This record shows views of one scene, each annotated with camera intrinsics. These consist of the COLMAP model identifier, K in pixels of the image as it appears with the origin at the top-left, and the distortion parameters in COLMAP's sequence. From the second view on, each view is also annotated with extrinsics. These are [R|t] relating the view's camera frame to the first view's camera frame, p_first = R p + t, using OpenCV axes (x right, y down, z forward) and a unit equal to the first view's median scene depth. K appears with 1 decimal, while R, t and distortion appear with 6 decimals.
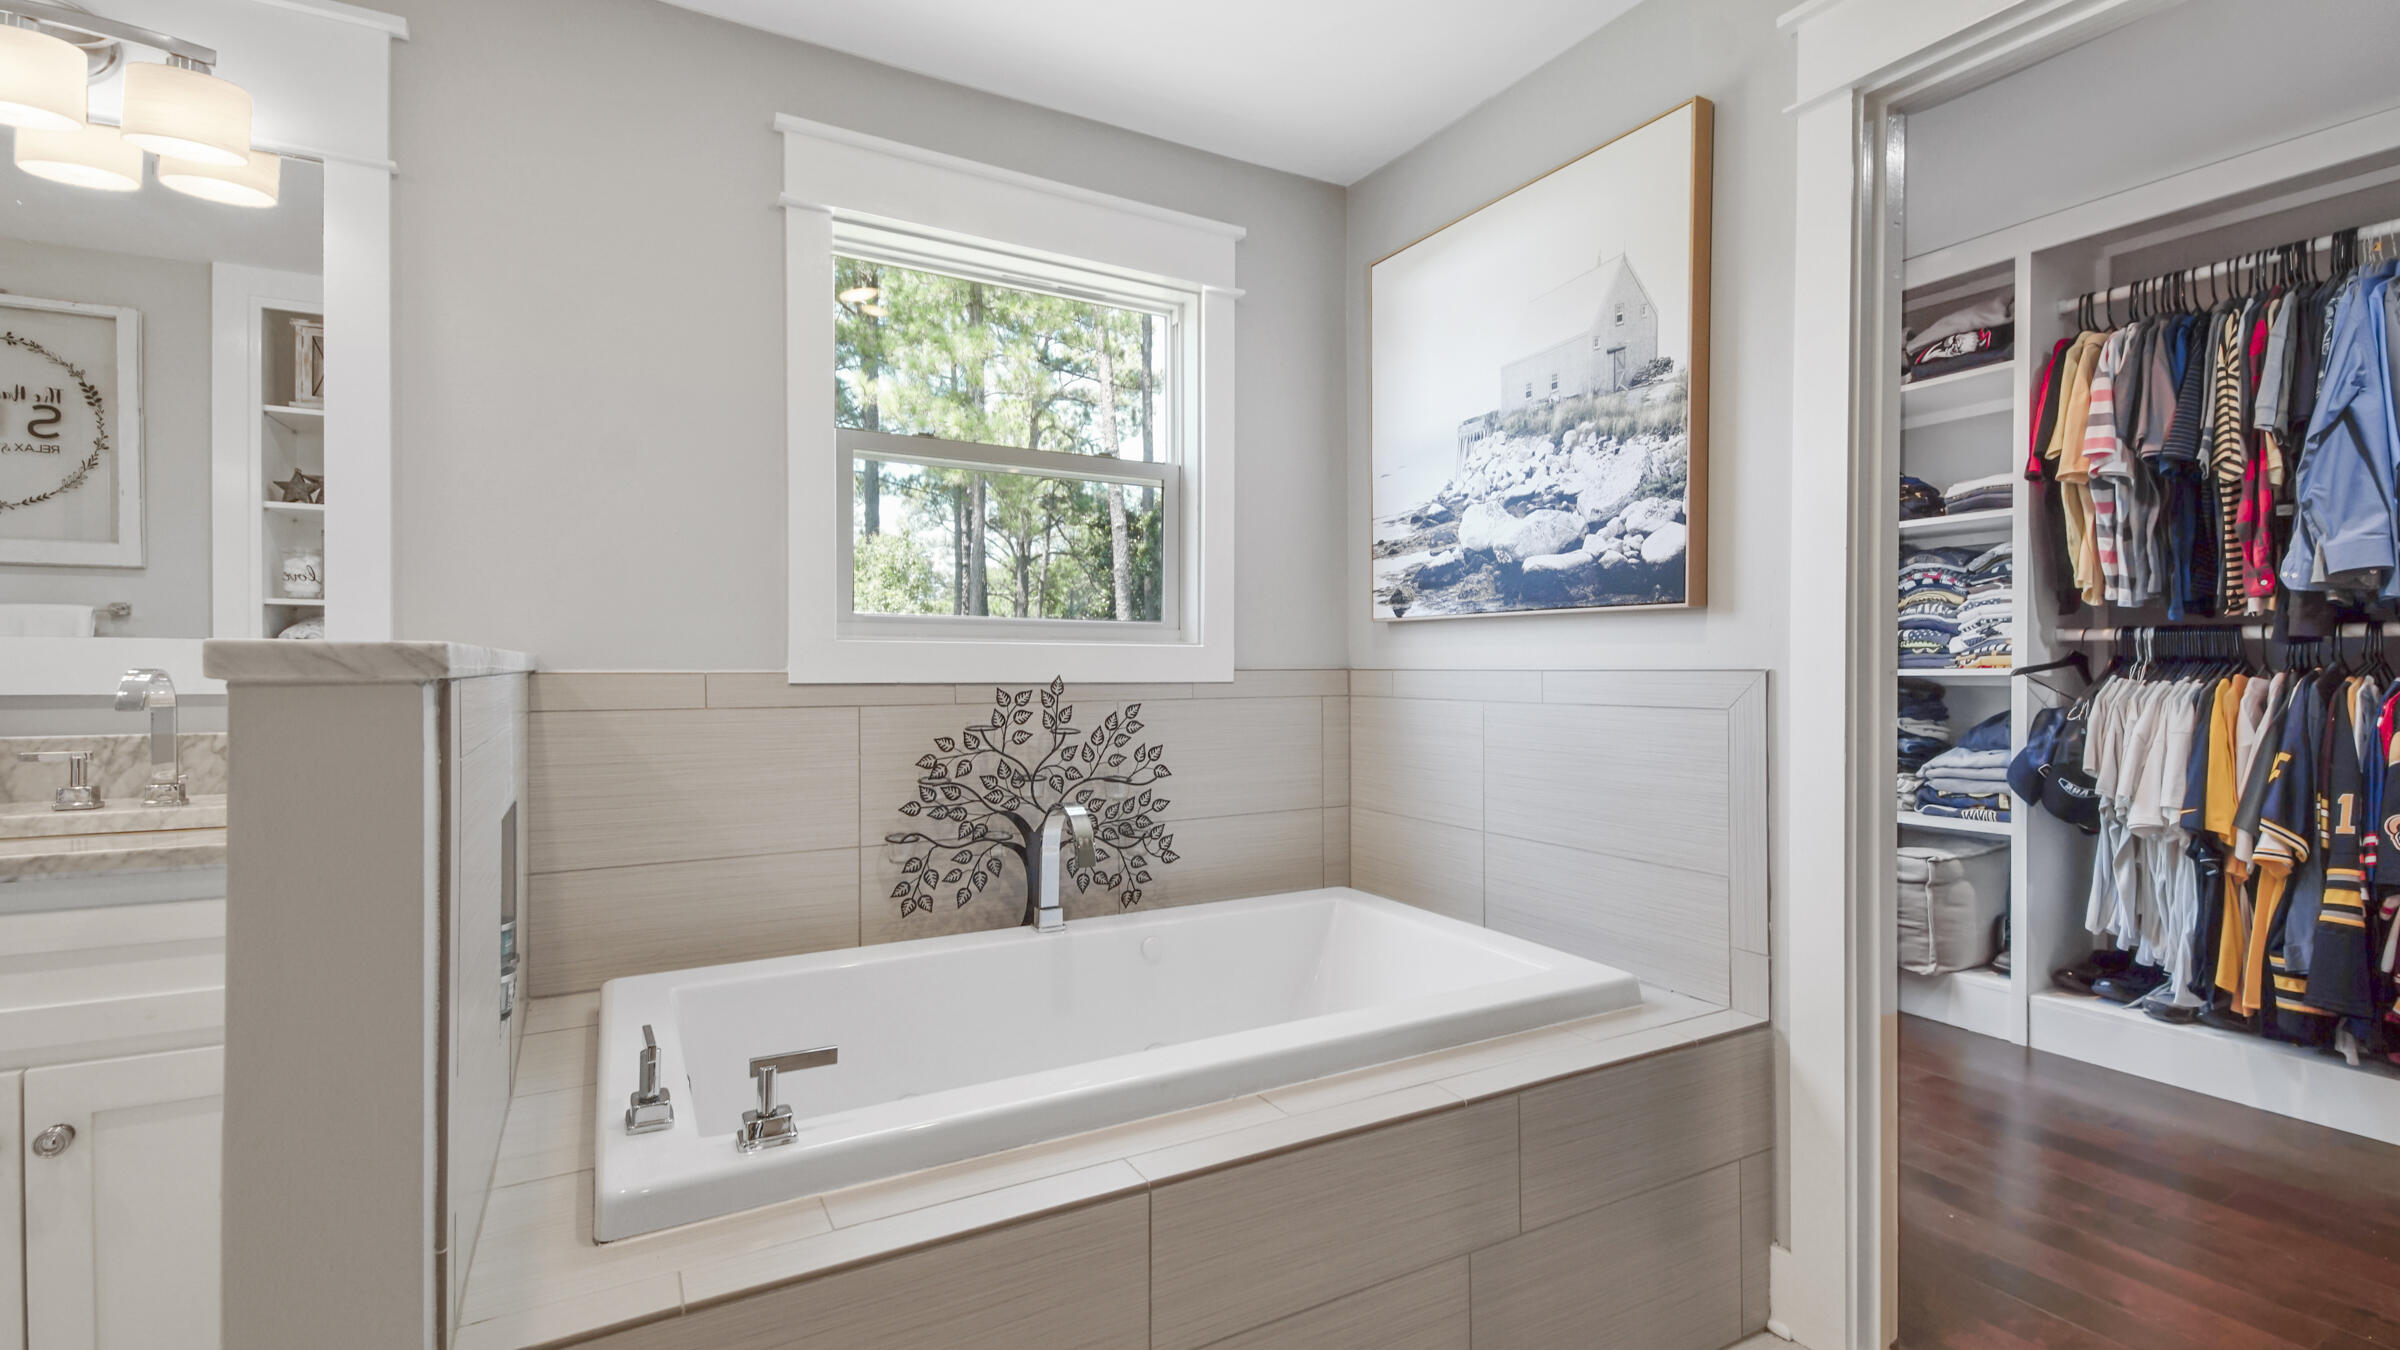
lens RADIAL K [[1061.7, 0, 1354.8], [0, 1061.7, 688.6], [0, 0, 1]] dist [0.029562, -0.017431]
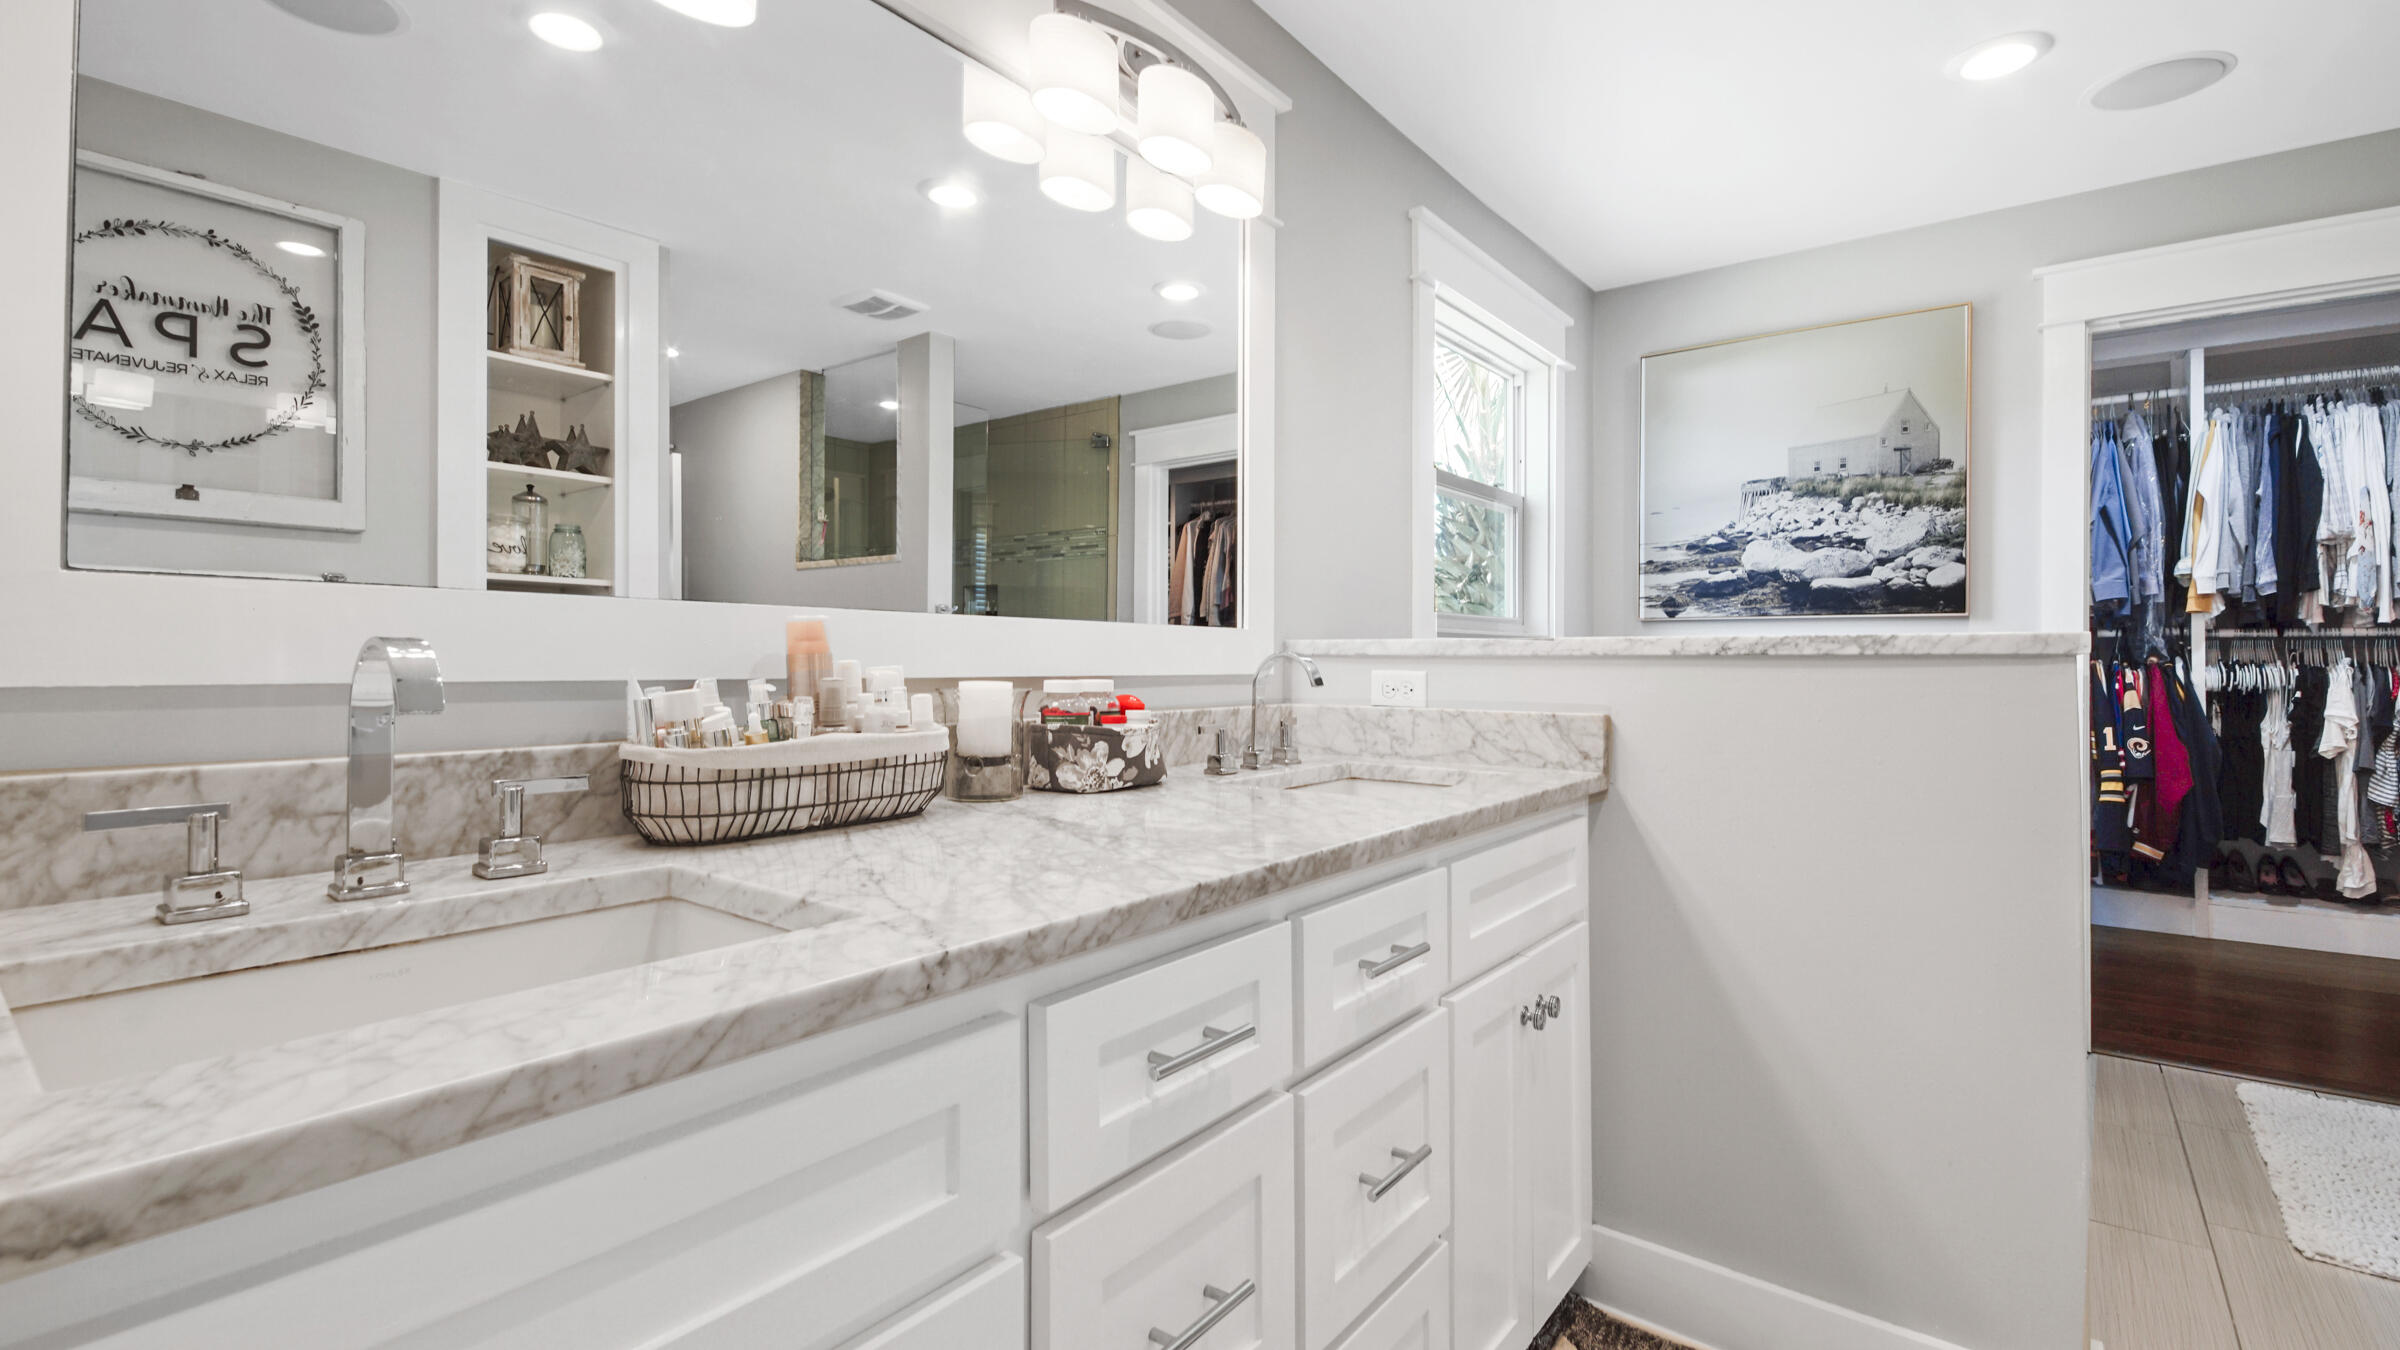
lens RADIAL K [[1061.7, 0, 1197.8], [0, 1061.7, 658.7], [0, 0, 1]] dist [0.029562, -0.017431]
pose [[0.918947, -0.000584, 0.394380, -1.132957], [0.008721, 0.999784, -0.018841, 0.007026], [-0.394284, 0.020754, 0.918754, -0.020435]]
